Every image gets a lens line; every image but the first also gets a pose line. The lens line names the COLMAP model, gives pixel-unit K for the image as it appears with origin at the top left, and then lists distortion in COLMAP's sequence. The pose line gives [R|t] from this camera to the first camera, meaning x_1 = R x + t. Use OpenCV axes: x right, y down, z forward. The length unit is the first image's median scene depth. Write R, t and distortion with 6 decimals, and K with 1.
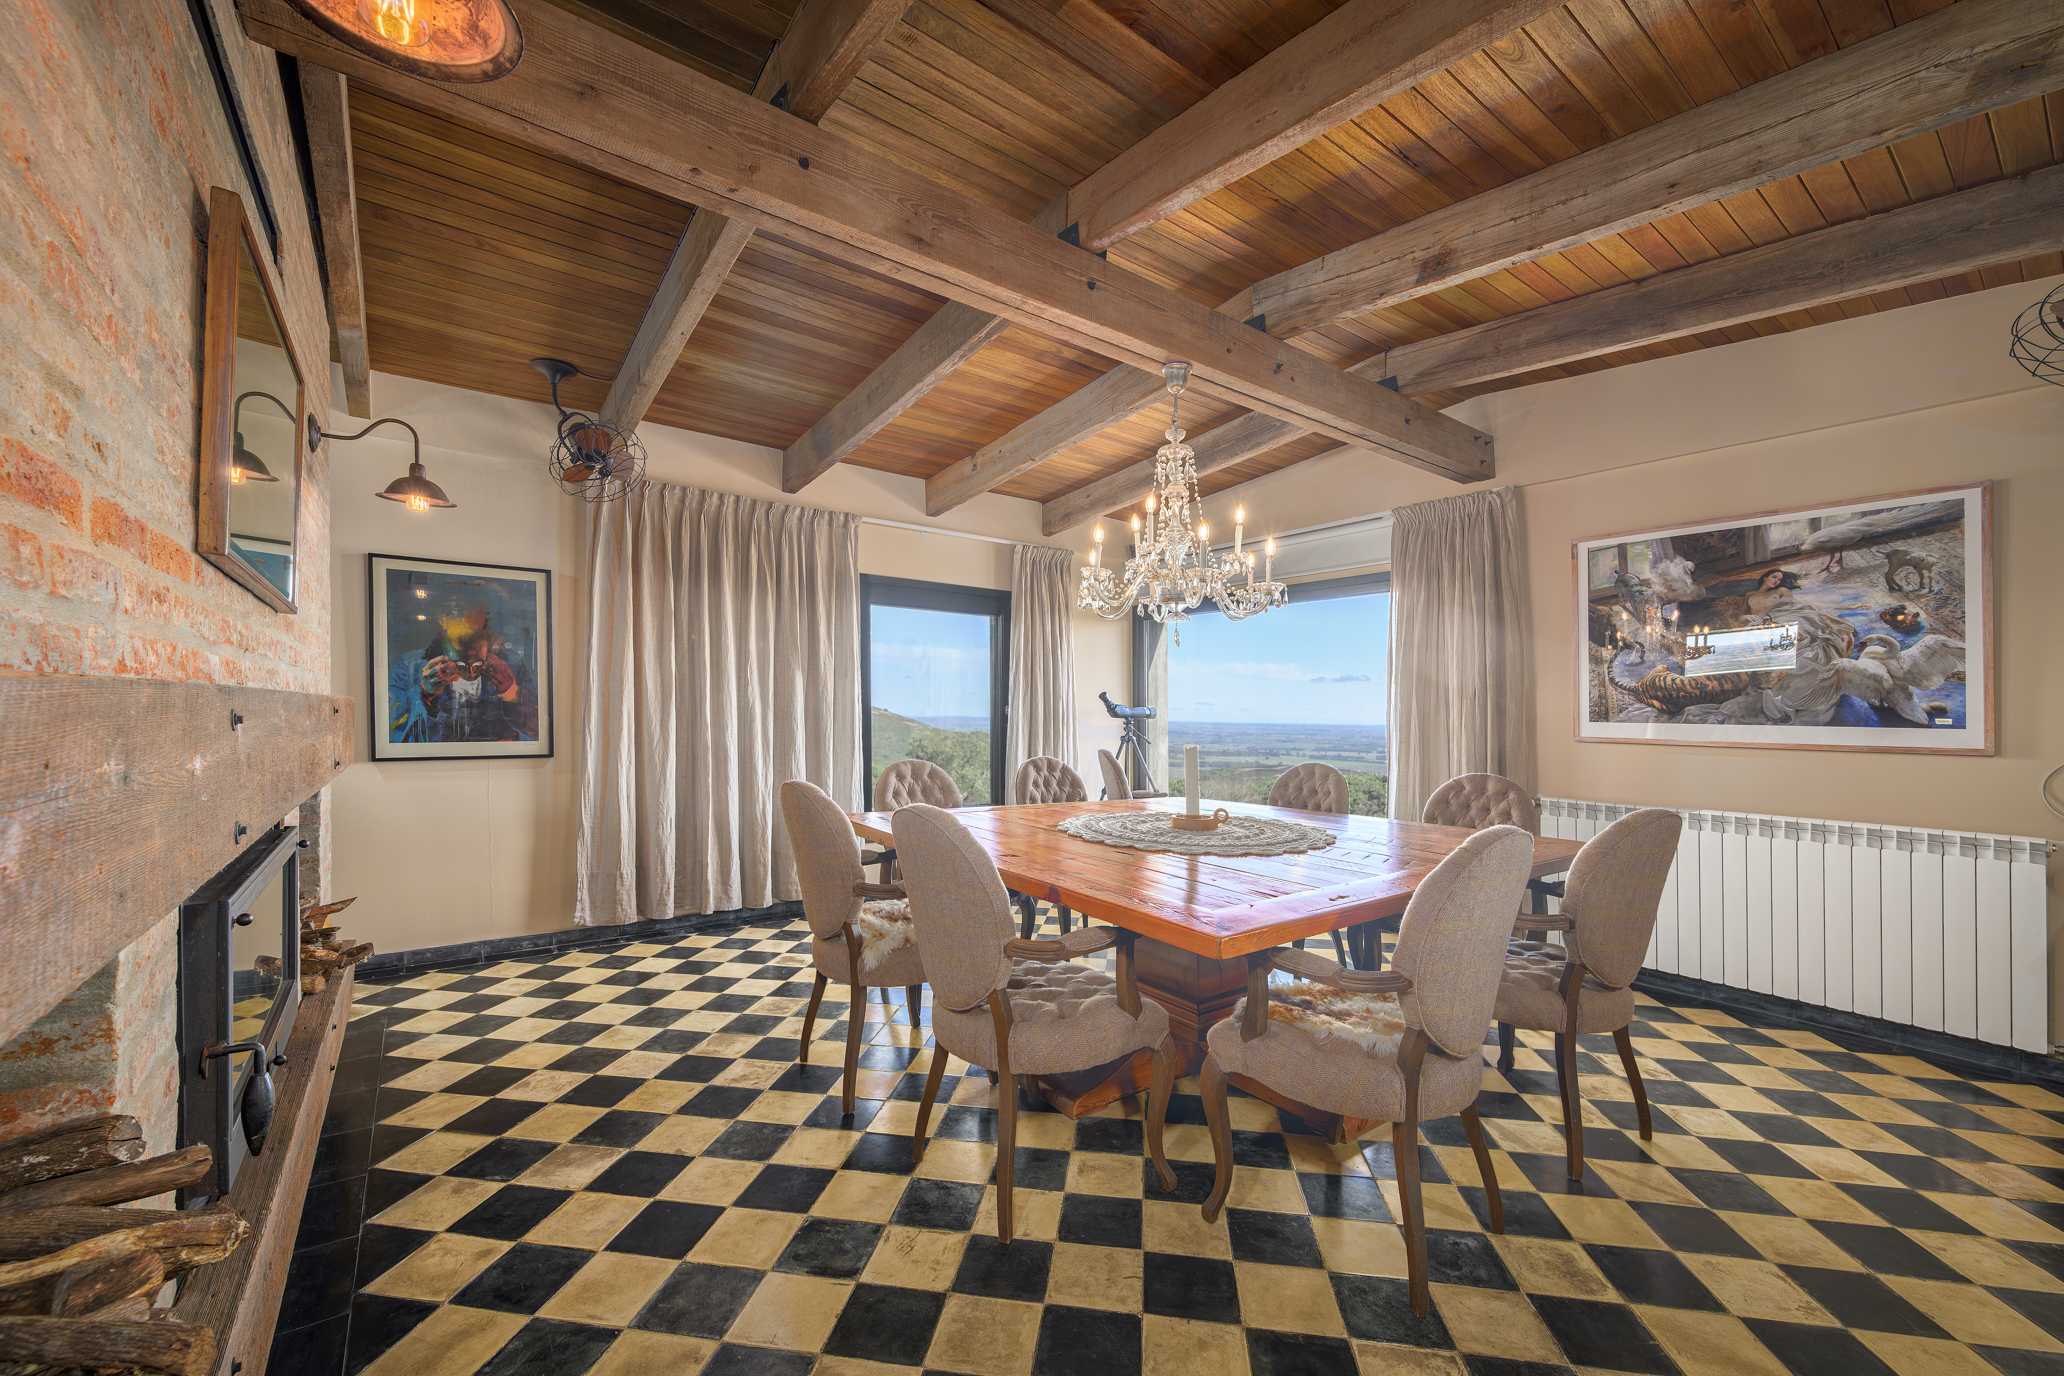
lens RADIAL K [[838.7, 0, 1035.6], [0, 838.7, 695.0], [0, 0, 1]] dist [-0.002857, 0.000147]
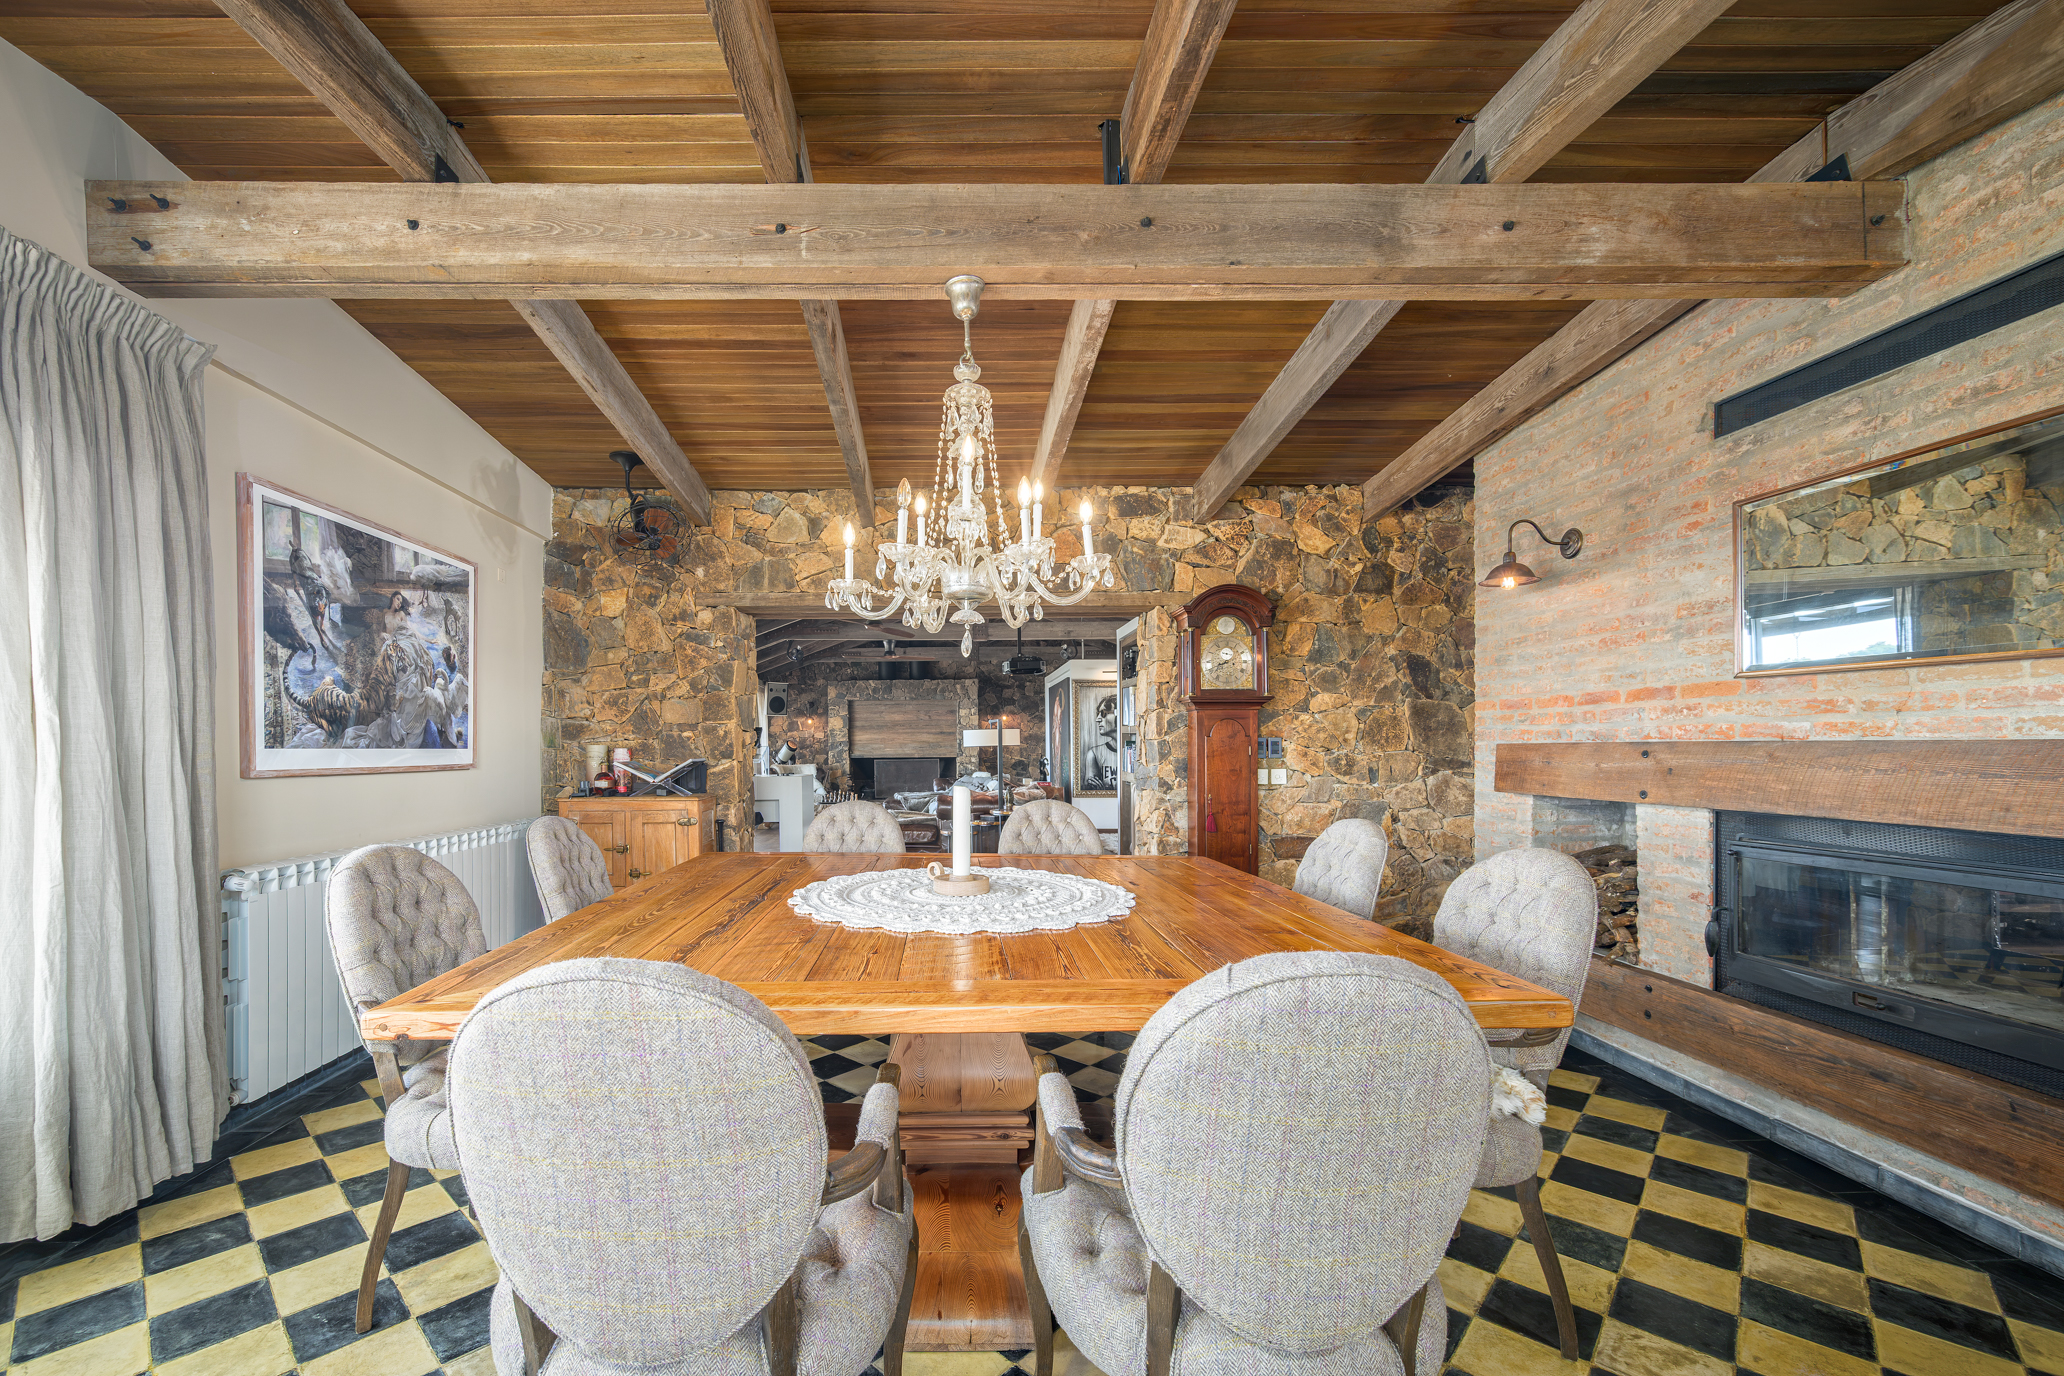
lens RADIAL K [[838.7, 0, 958.6], [0, 838.7, 755.8], [0, 0, 1]] dist [-0.002857, 0.000147]
pose [[-0.810621, -0.002109, 0.585567, -0.245476], [-0.001204, 0.999997, 0.001935, 0.043547], [-0.585570, 0.000864, -0.810622, 1.469904]]
